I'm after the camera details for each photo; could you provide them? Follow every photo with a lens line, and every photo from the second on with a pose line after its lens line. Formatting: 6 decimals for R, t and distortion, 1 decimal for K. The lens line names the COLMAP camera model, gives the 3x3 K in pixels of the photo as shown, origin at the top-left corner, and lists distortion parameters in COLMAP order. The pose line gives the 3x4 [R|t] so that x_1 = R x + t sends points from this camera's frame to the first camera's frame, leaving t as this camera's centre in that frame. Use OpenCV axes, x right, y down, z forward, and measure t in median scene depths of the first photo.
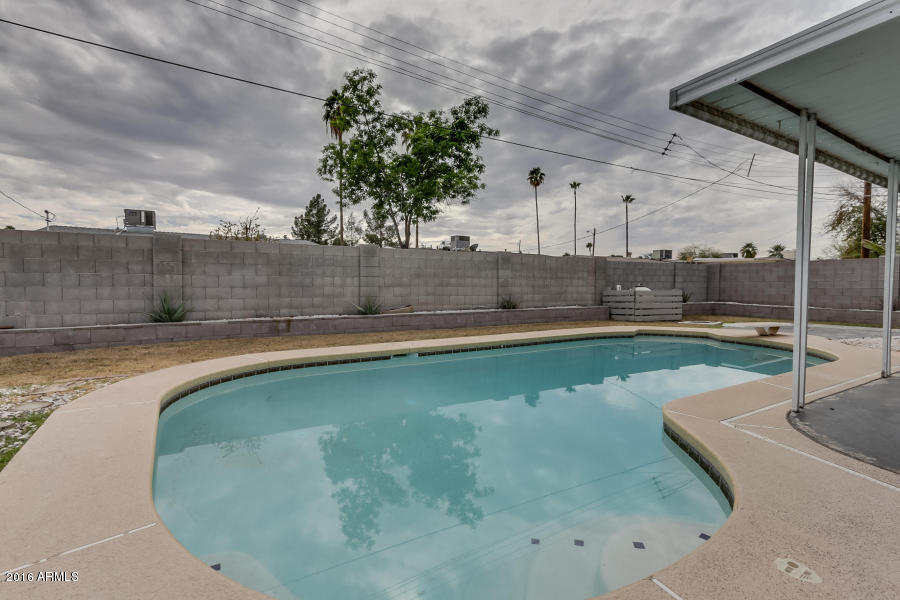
lens RADIAL K [[437.5, 0, 467.3], [0, 437.5, 288.4], [0, 0, 1]] dist [-0.001559, 0.000589]
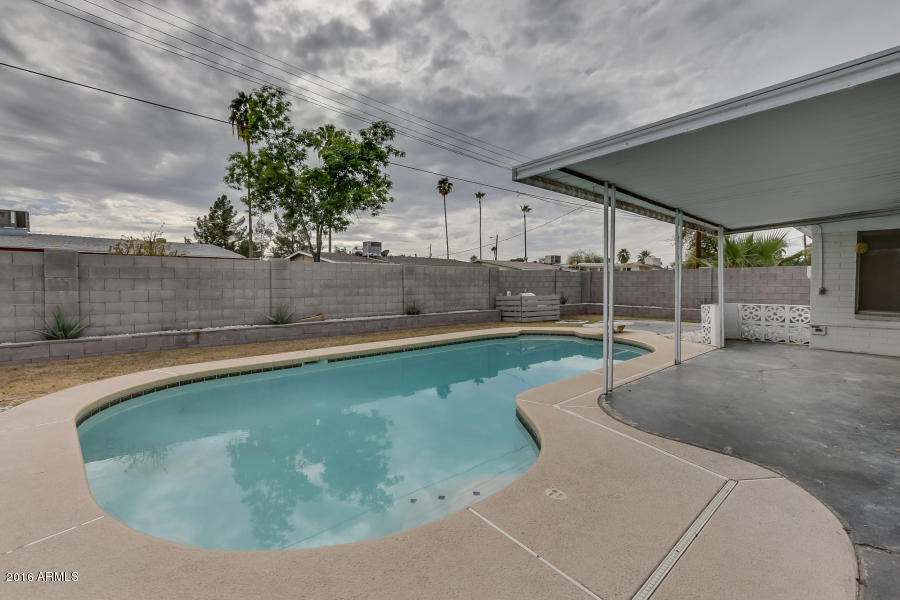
lens RADIAL K [[412.2, 0, 466.7], [0, 412.2, 287.9], [0, 0, 1]] dist [0.002302, -0.000143]
pose [[0.979317, -0.008542, 0.202150, 0.013159], [0.008663, 0.999962, 0.000288, -0.017619], [-0.202145, 0.001469, 0.979355, -0.057558]]
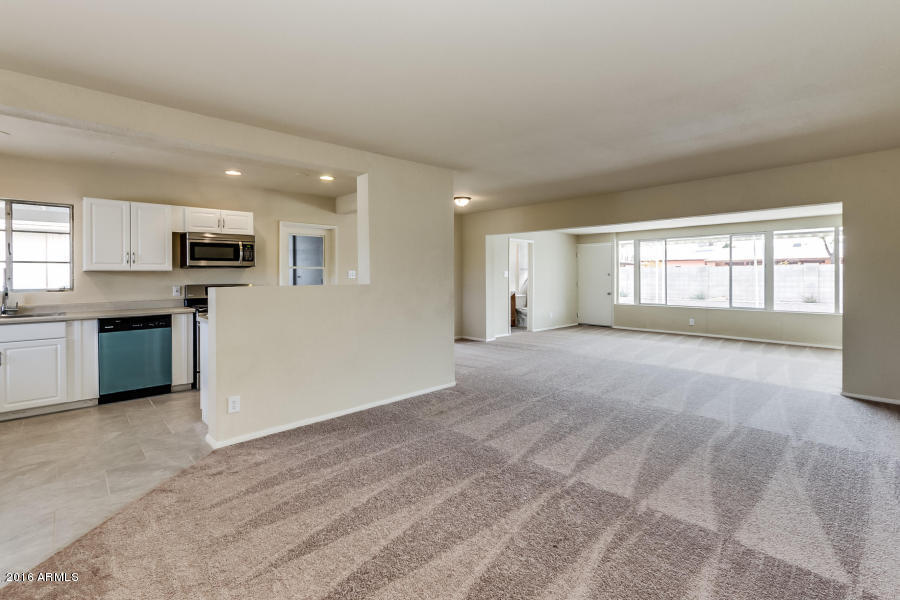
lens RADIAL K [[413.0, 0, 453.5], [0, 413.0, 275.3], [0, 0, 1]] dist [0.003592, 0.000570]
pose [[0.191409, -0.010628, -0.981453, 1.045790], [-0.012249, 0.999838, -0.013216, -0.010641], [0.981434, 0.014551, 0.191248, -0.366940]]
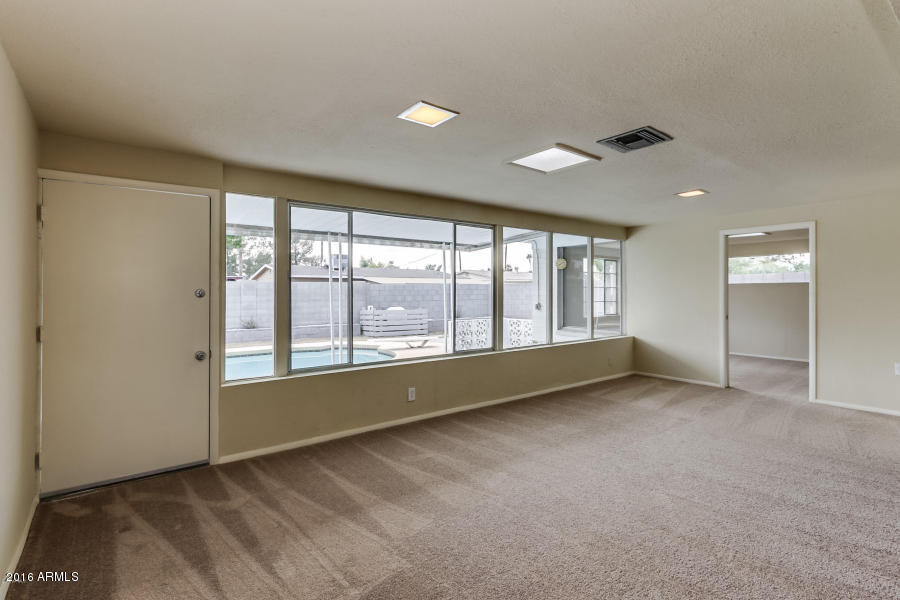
lens RADIAL K [[437.5, 0, 467.3], [0, 437.5, 288.4], [0, 0, 1]] dist [-0.001559, 0.000589]
pose [[0.992904, -0.010298, 0.118469, 0.458352], [0.013324, 0.999604, -0.024779, -0.020739], [-0.118167, 0.026182, 0.992649, -0.196954]]
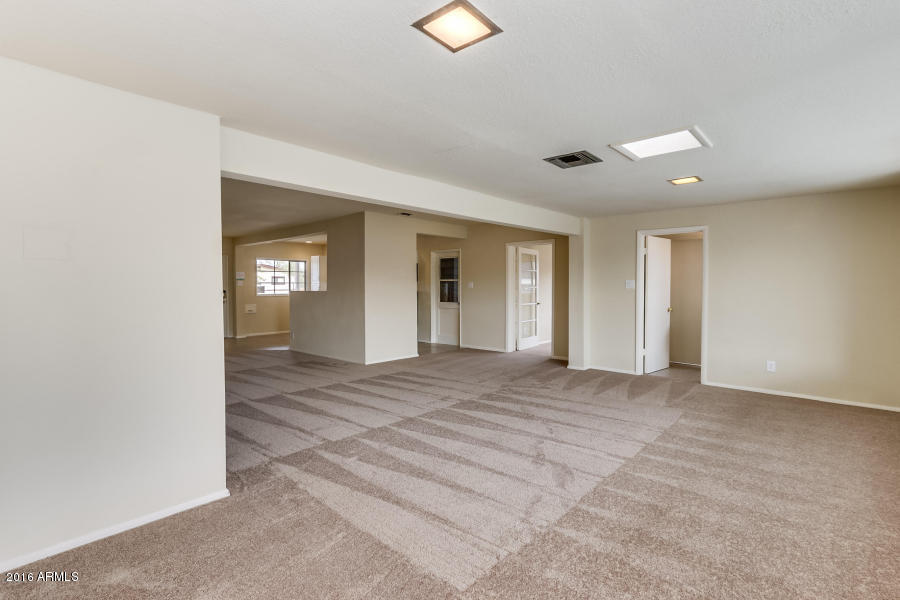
lens RADIAL K [[416.8, 0, 448.9], [0, 416.8, 295.2], [0, 0, 1]] dist [0.000575, 0.000081]
pose [[-0.964922, 0.001682, -0.262533, 0.715106], [-0.009931, 0.999030, 0.042900, -0.028117], [0.262350, 0.044002, -0.963969, 0.247833]]
